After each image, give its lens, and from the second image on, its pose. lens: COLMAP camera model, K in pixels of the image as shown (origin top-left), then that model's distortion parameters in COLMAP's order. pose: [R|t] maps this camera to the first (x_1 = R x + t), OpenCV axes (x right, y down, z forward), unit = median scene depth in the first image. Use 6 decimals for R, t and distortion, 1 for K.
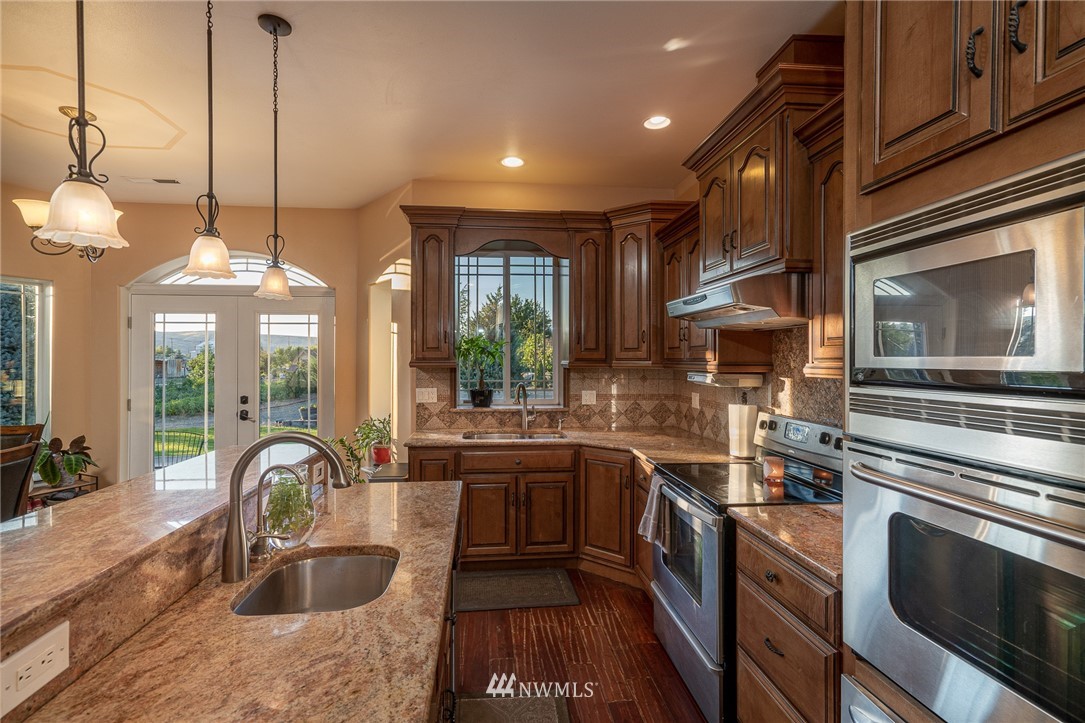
lens RADIAL K [[502.7, 0, 538.8], [0, 502.7, 362.8], [0, 0, 1]] dist [-0.002222, -0.000244]
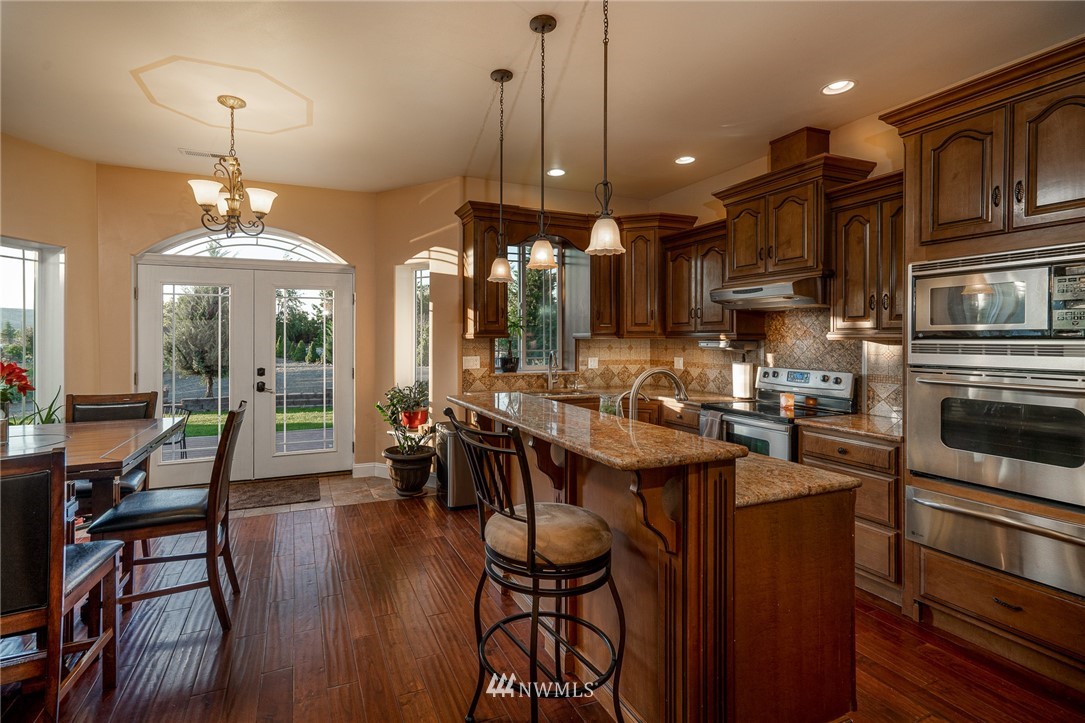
lens RADIAL K [[502.7, 0, 510.3], [0, 502.7, 343.6], [0, 0, 1]] dist [-0.002222, -0.000244]
pose [[0.961703, -0.002625, 0.274082, -0.515845], [0.001410, 0.999988, 0.004629, 0.016891], [-0.274091, -0.004065, 0.961695, -0.171094]]
